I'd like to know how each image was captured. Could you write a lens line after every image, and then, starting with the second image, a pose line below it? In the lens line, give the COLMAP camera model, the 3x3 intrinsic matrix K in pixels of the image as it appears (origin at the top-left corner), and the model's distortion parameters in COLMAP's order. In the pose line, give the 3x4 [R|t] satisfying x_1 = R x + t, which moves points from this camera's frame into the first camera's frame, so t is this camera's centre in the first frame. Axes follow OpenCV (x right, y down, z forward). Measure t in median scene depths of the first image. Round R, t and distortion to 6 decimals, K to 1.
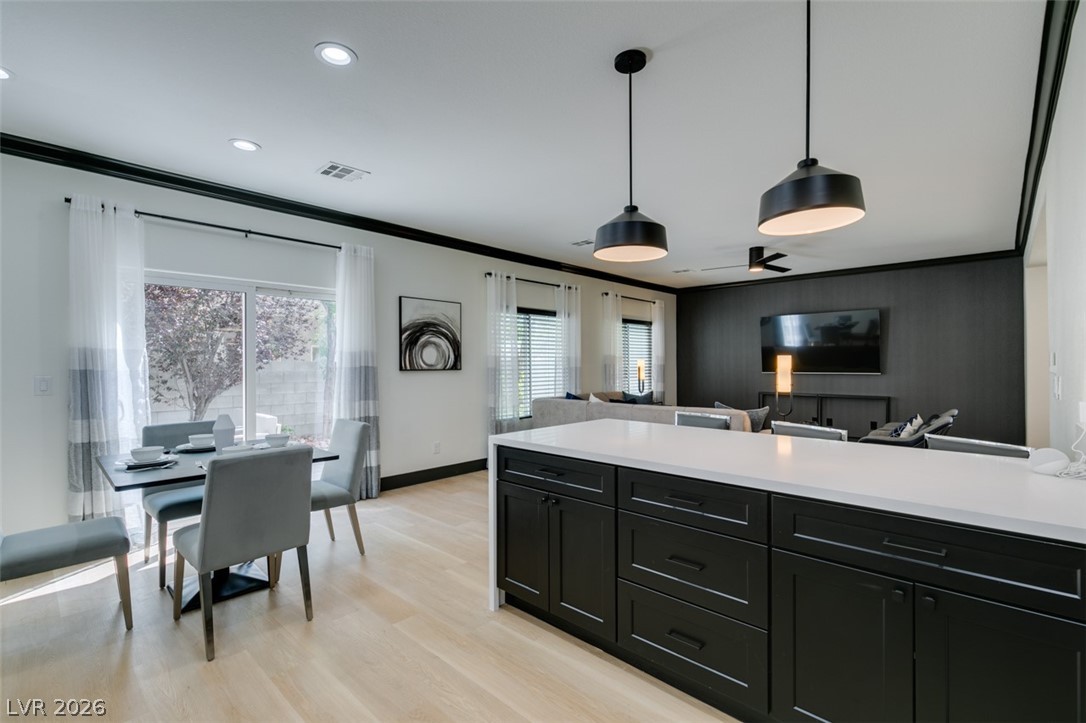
lens RADIAL K [[484.1, 0, 542.1], [0, 484.1, 363.3], [0, 0, 1]] dist [0.003908, -0.000808]
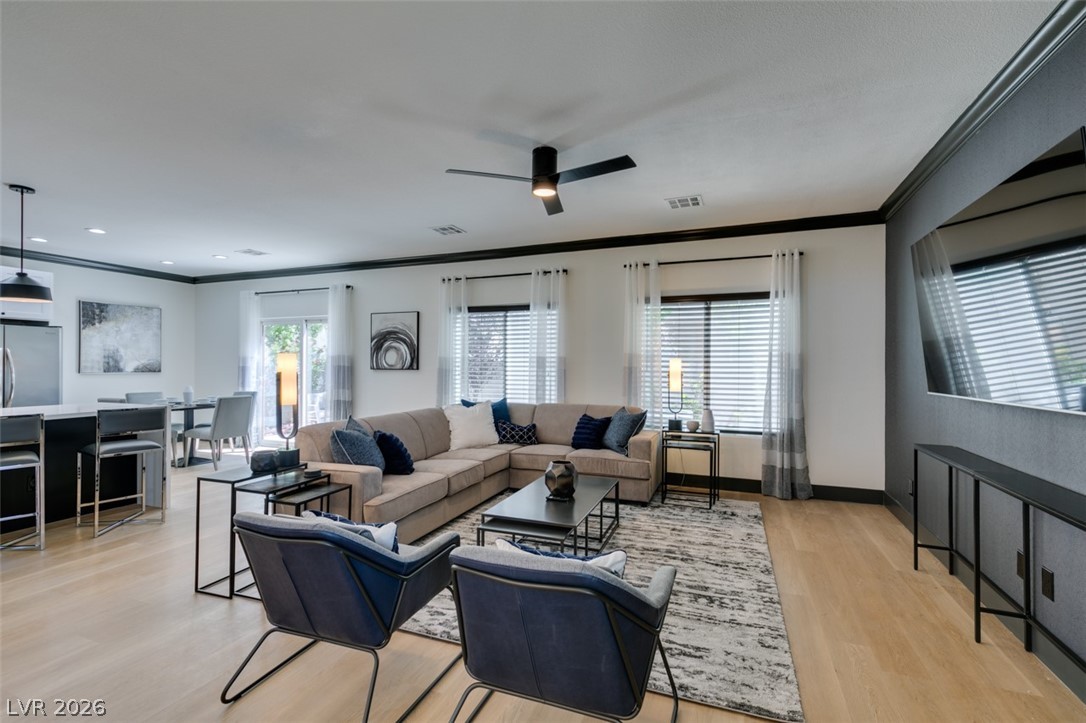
lens RADIAL K [[486.4, 0, 542.2], [0, 486.4, 365.1], [0, 0, 1]] dist [0.005074, -0.001050]
pose [[0.362545, 0.004347, -0.931956, 0.951274], [-0.004995, 0.999984, 0.002722, -0.001938], [0.931953, 0.003668, 0.362561, 0.804762]]
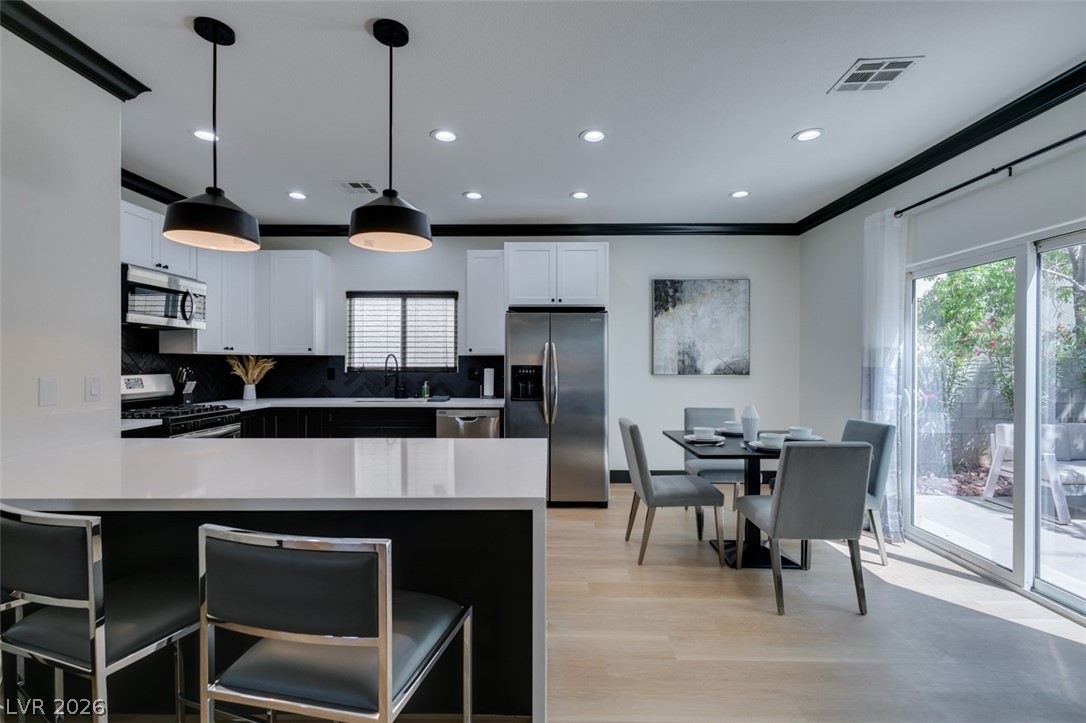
lens RADIAL K [[485.4, 0, 546.8], [0, 485.4, 362.1], [0, 0, 1]] dist [0.004235, -0.000472]
pose [[-0.734975, 0.002976, -0.678088, 0.225944], [0.000359, 0.999992, 0.004000, -0.001156], [0.678094, 0.002696, -0.734970, 0.718831]]
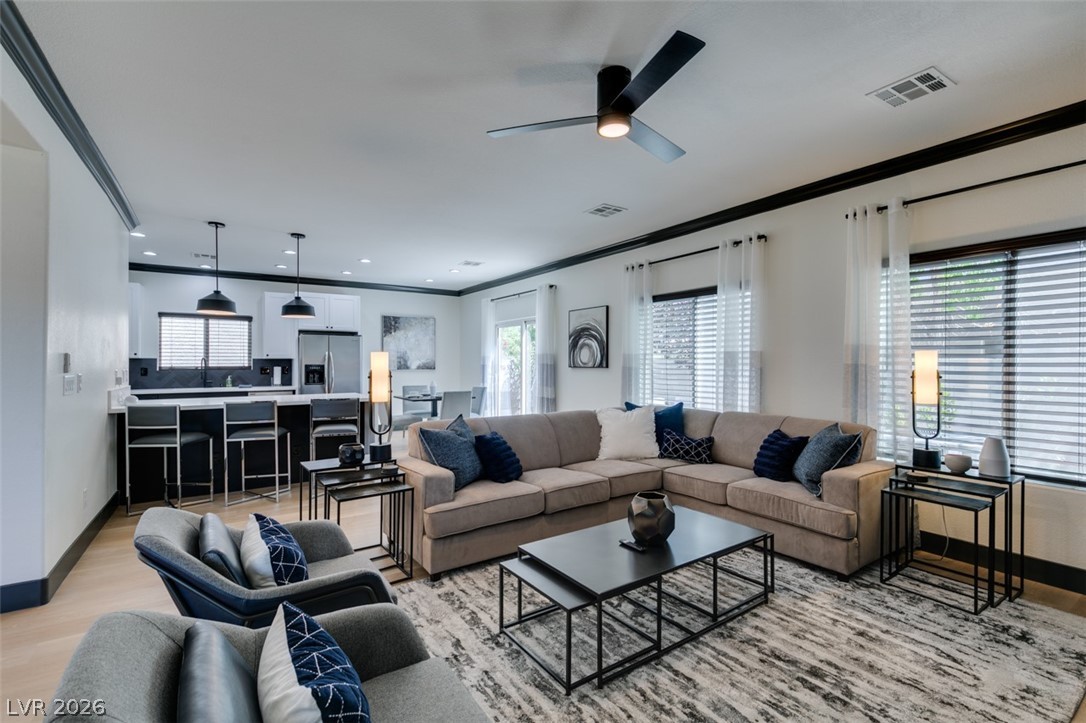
lens RADIAL K [[484.1, 0, 542.1], [0, 484.1, 363.3], [0, 0, 1]] dist [0.003908, -0.000808]
pose [[-0.229664, 0.004640, -0.973259, 0.850768], [0.001383, 0.999989, 0.004441, -0.001533], [0.973269, -0.000326, -0.229668, 1.038726]]
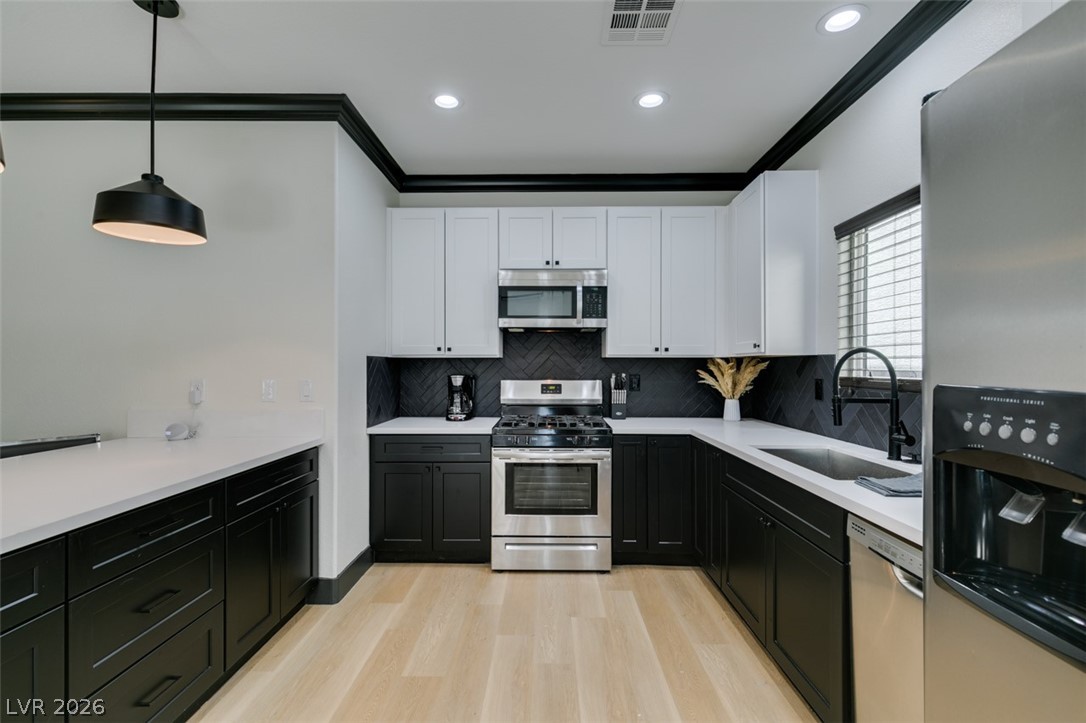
lens RADIAL K [[482.7, 0, 542.2], [0, 482.7, 365.2], [0, 0, 1]] dist [0.004968, -0.001335]
pose [[-0.676230, 0.004974, 0.736673, -0.238918], [0.003193, 0.999988, -0.003822, 0.001039], [-0.736683, -0.000232, -0.676238, 0.325530]]
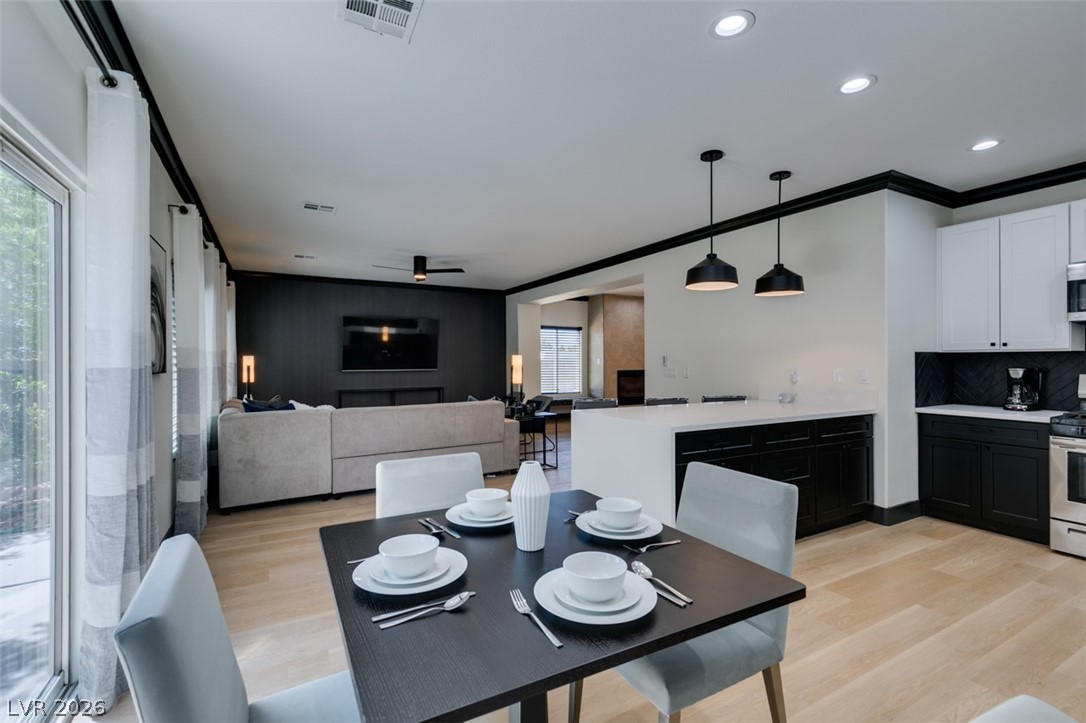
lens RADIAL K [[486.9, 0, 541.0], [0, 486.9, 358.1], [0, 0, 1]] dist [0.003283, -0.001000]
pose [[0.308387, 0.005967, 0.951242, -0.528346], [0.001558, 0.999976, -0.006777, 0.000802], [-0.951260, 0.003572, 0.308370, 0.397541]]
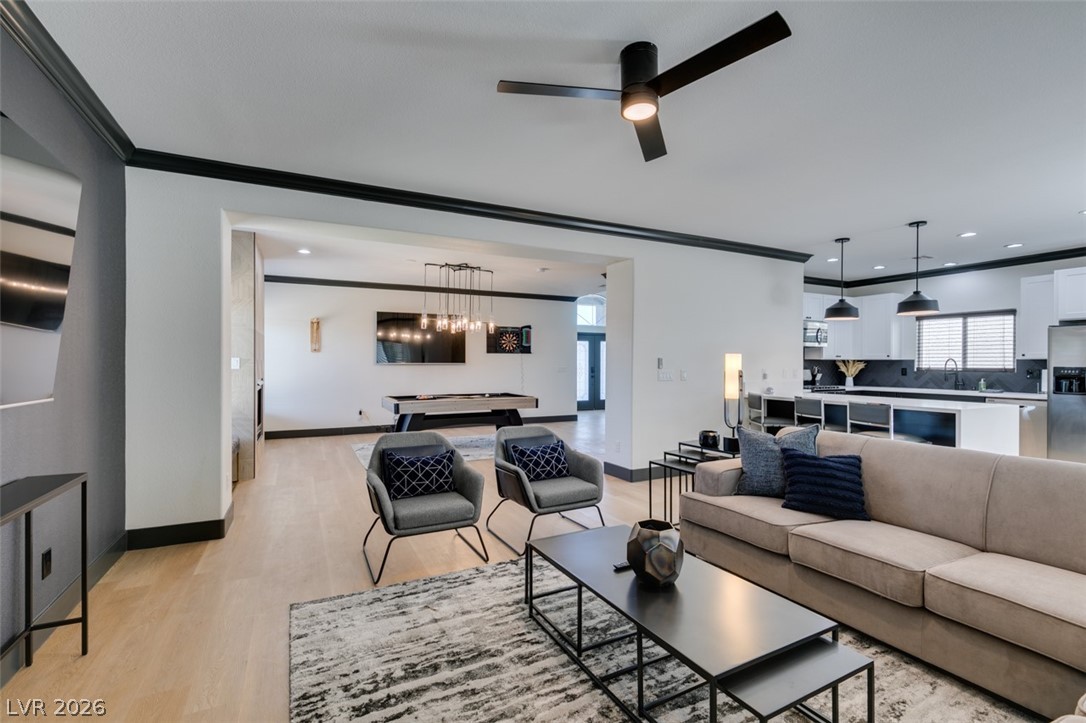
lens RADIAL K [[486.4, 0, 542.2], [0, 486.4, 365.1], [0, 0, 1]] dist [0.005074, -0.001050]
pose [[-0.939507, -0.002334, 0.342523, 0.385440], [-0.000752, 0.999988, 0.004750, -0.000736], [-0.342530, 0.004205, -0.939497, 1.382461]]
